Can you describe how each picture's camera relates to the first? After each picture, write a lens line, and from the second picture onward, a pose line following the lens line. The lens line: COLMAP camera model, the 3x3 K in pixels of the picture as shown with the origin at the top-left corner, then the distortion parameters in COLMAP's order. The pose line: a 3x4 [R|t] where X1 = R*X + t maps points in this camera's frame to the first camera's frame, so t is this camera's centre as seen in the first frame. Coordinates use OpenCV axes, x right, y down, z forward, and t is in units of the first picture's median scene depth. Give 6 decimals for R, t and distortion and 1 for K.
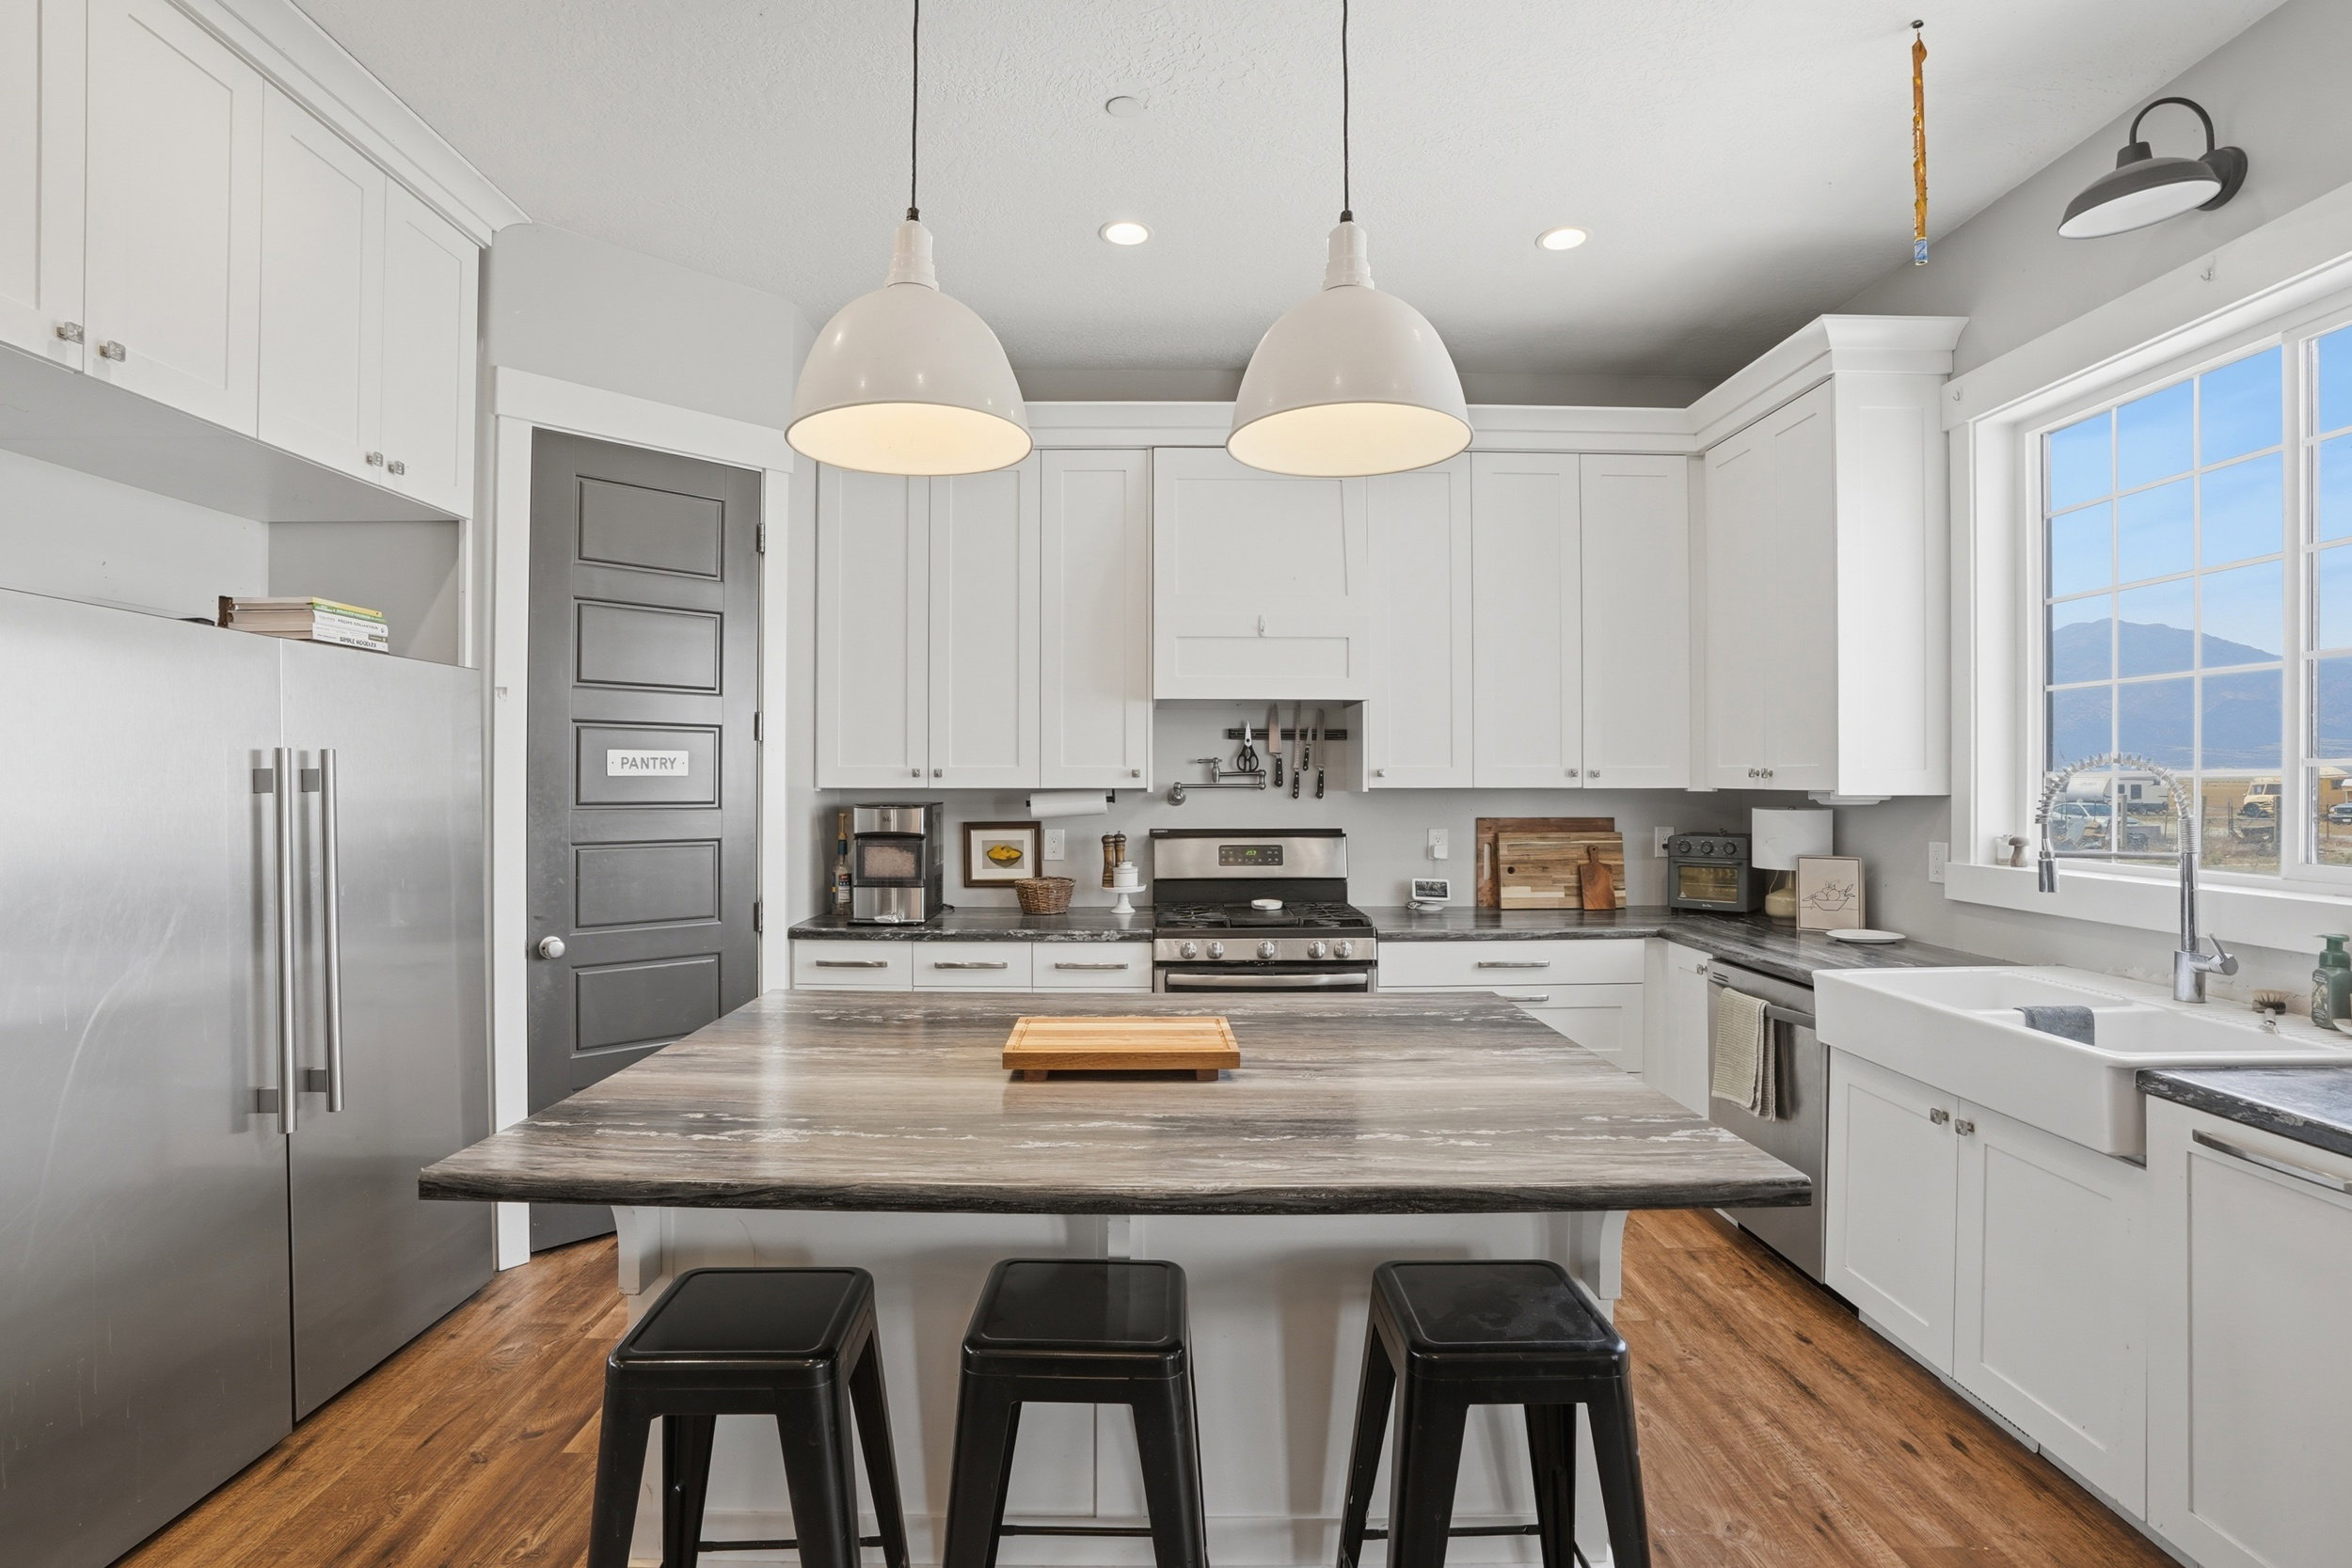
lens RADIAL K [[1116.3, 0, 1156.7], [0, 1116.3, 779.1], [0, 0, 1]] dist [-0.055024, 0.013042]
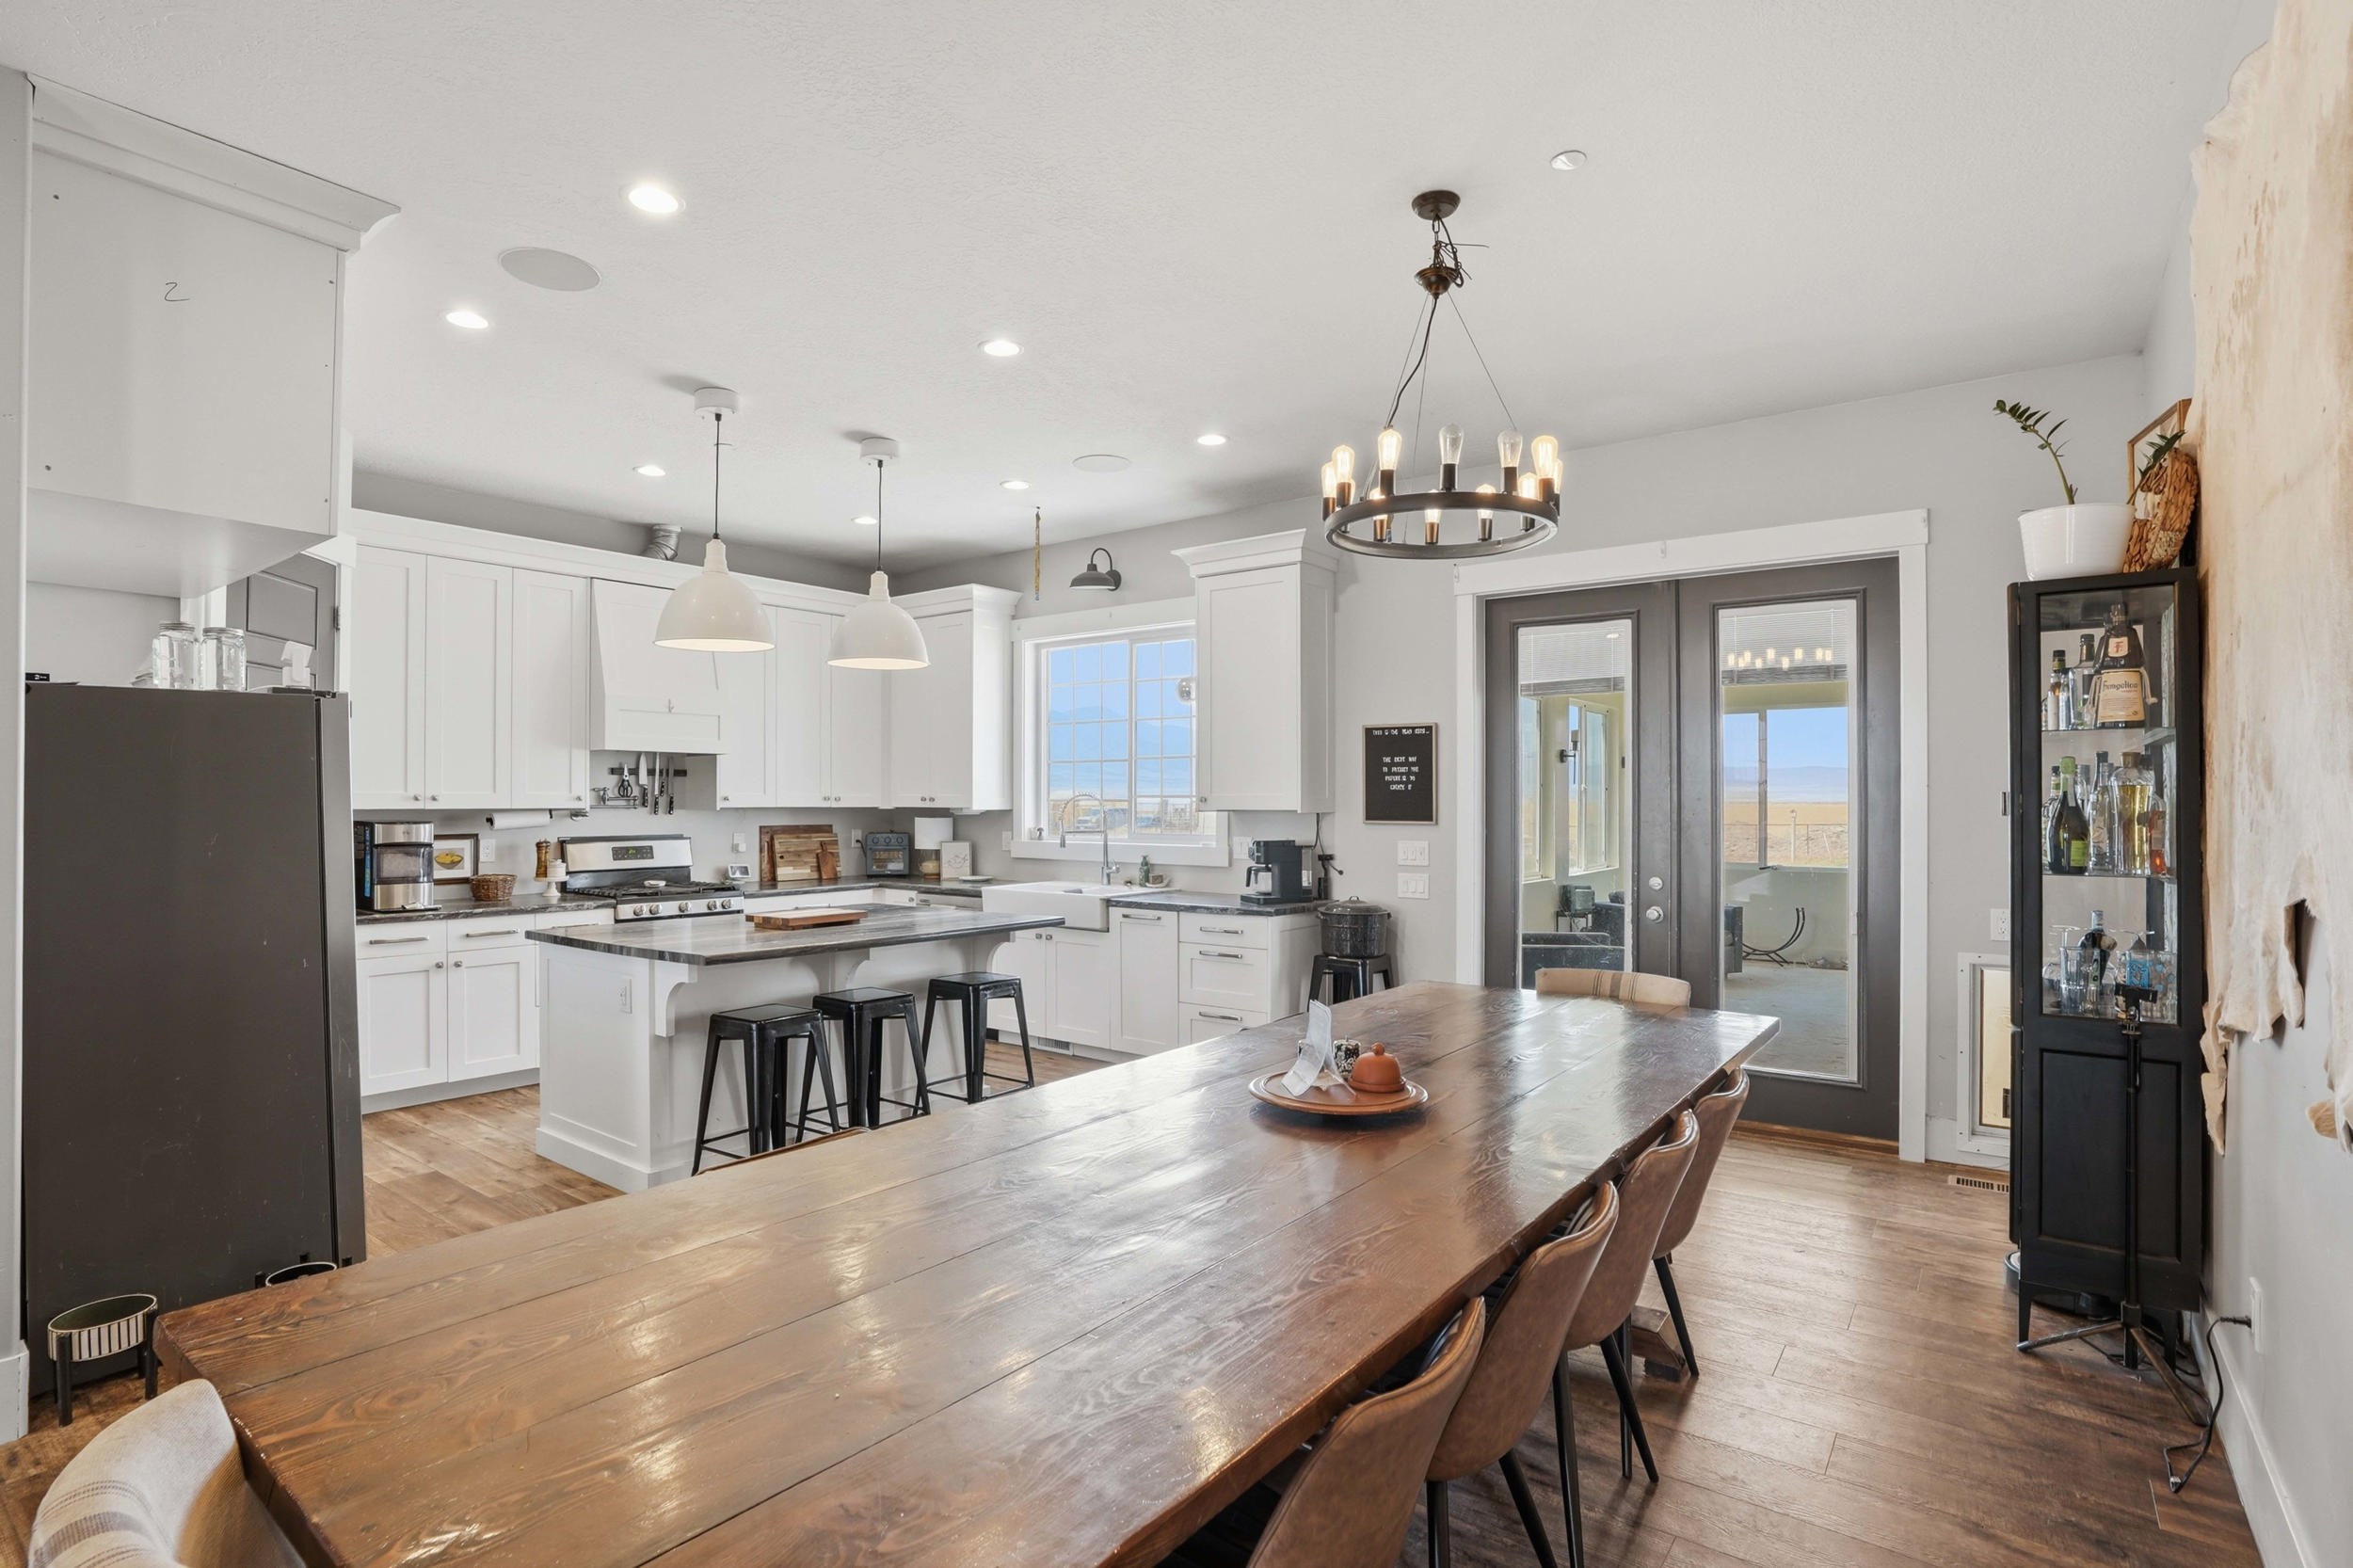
lens RADIAL K [[1116.9, 0, 1142.6], [0, 1116.9, 791.5], [0, 0, 1]] dist [-0.055024, 0.013042]
pose [[0.621826, 0.007400, 0.783120, -0.698218], [-0.001749, 0.999966, -0.008060, -0.003536], [-0.783153, 0.003642, 0.621818, -0.486659]]
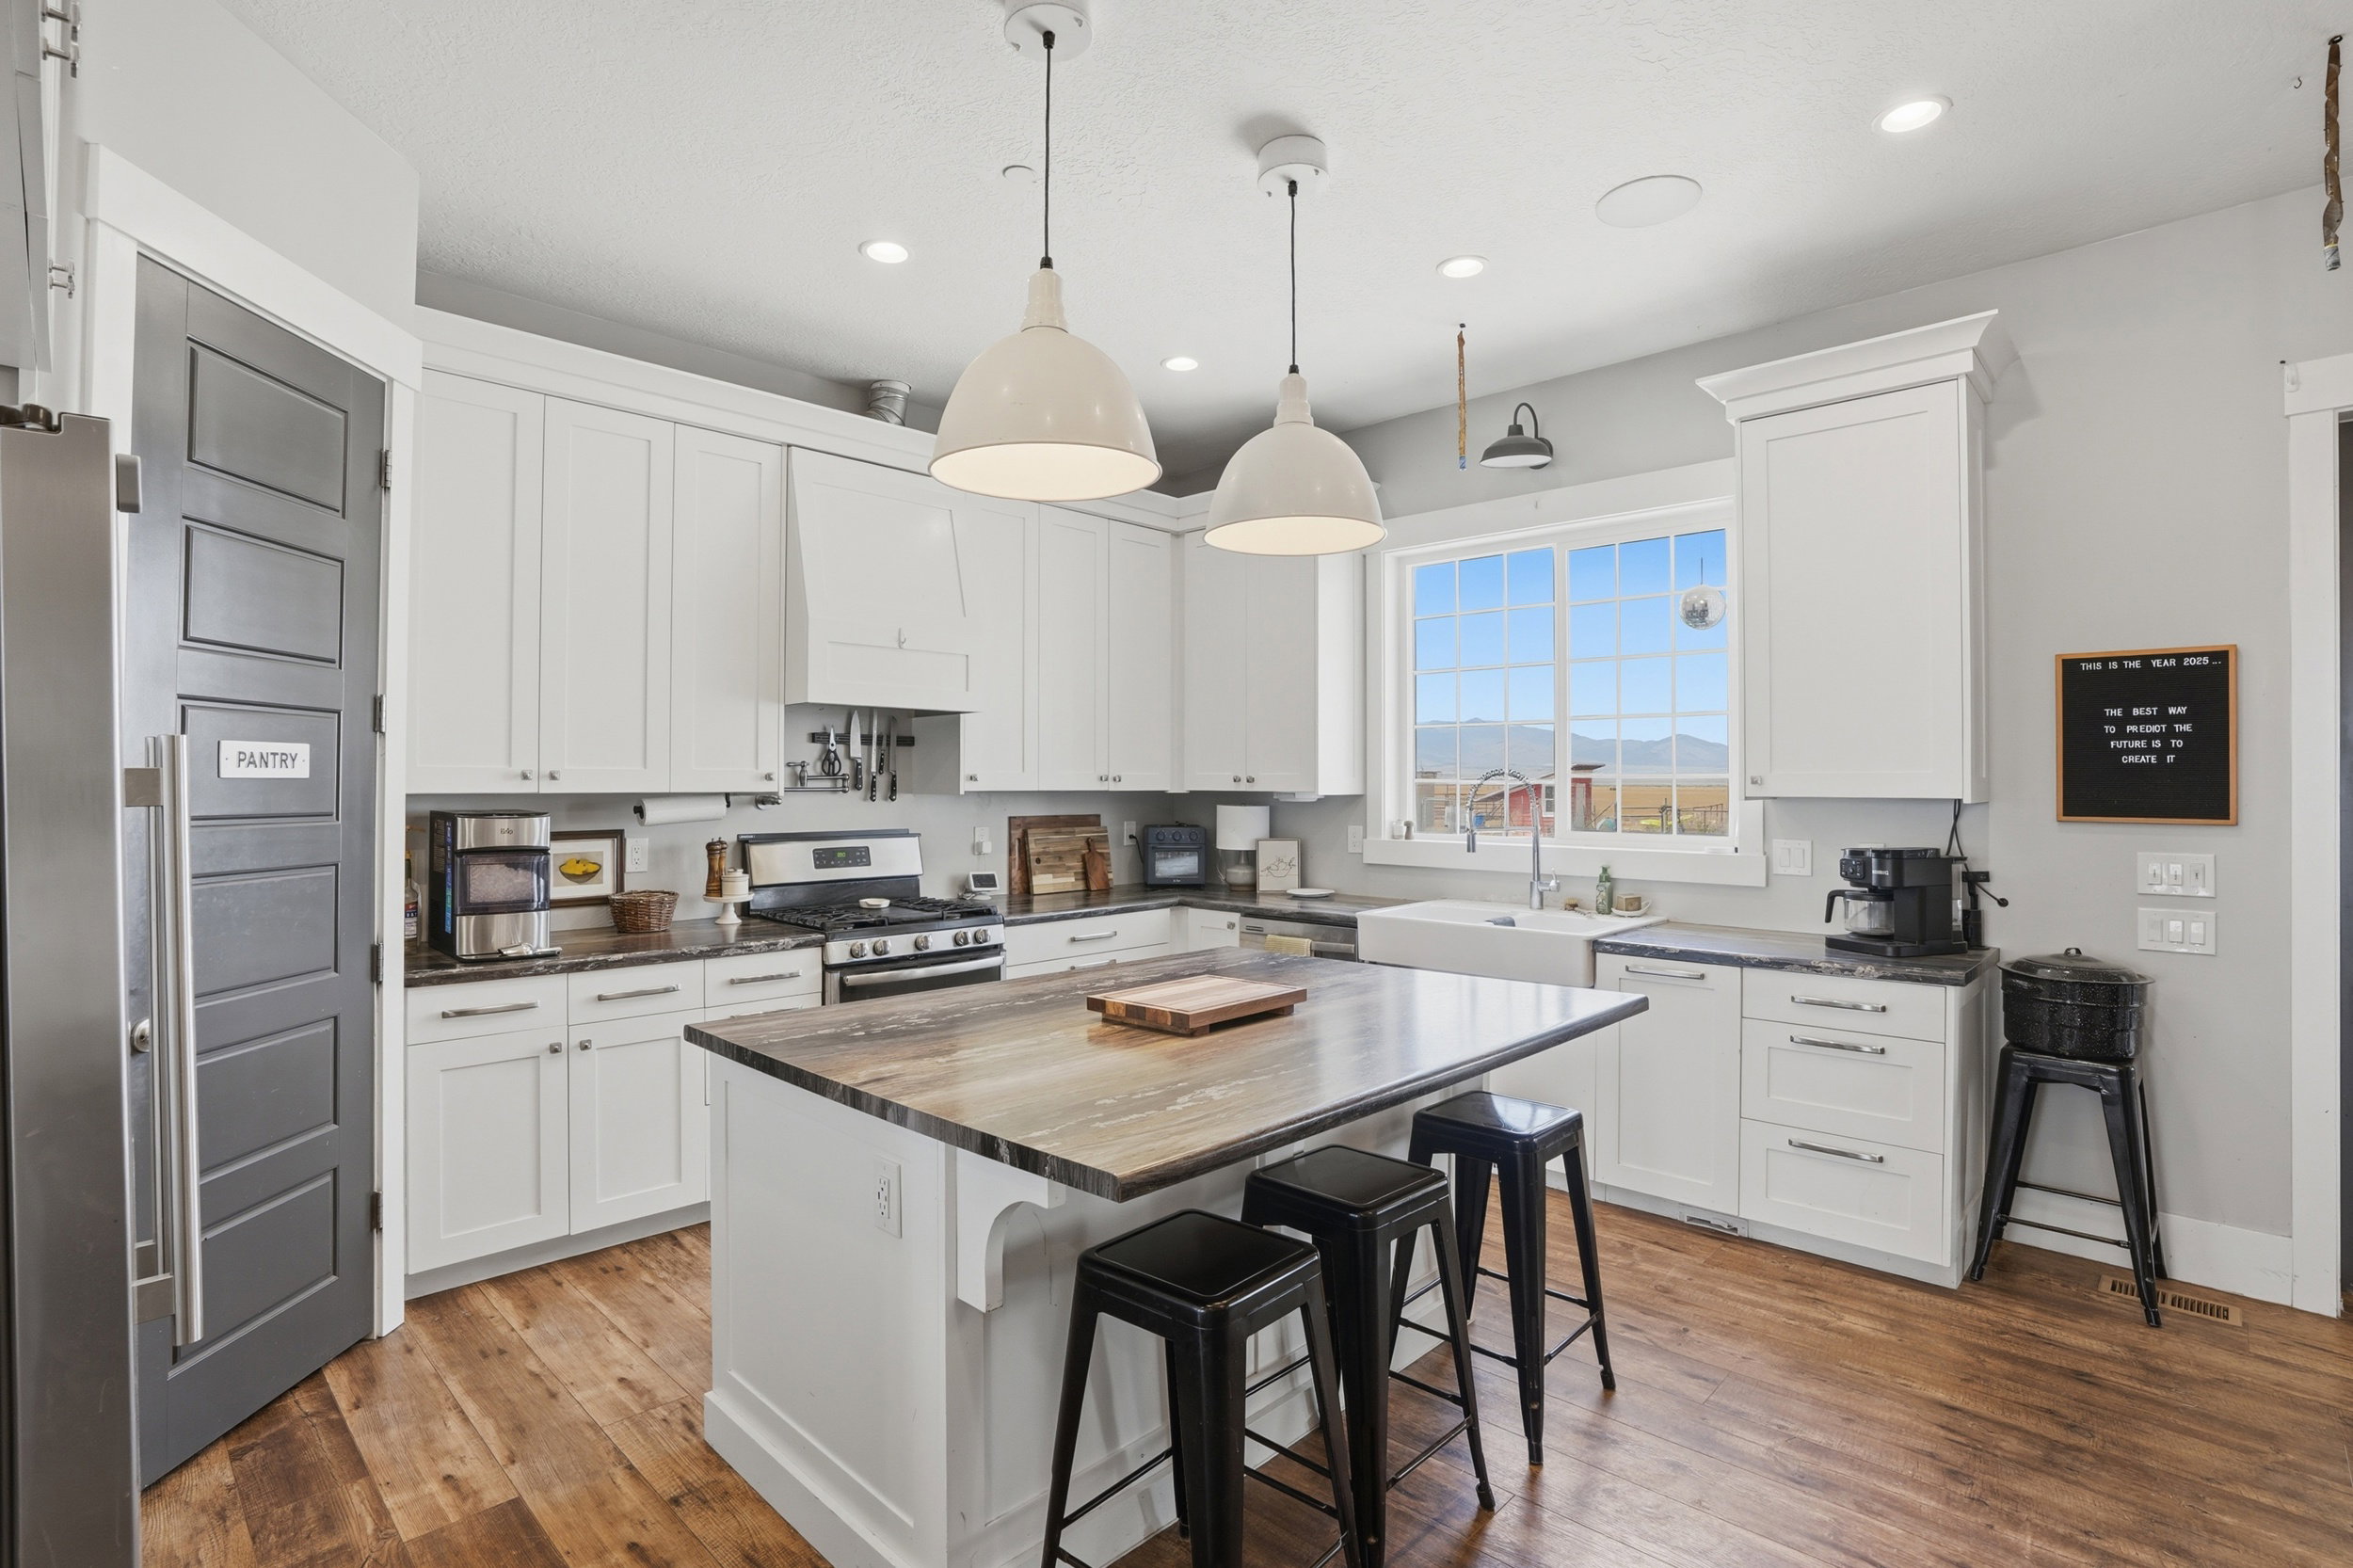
lens RADIAL K [[1116.9, 0, 1166.7], [0, 1116.9, 766.8], [0, 0, 1]] dist [-0.055024, 0.013042]
pose [[0.705298, 0.011855, 0.708811, -0.461086], [-0.003575, 0.999907, -0.013166, -0.002439], [-0.708902, 0.006752, 0.705275, 0.076668]]
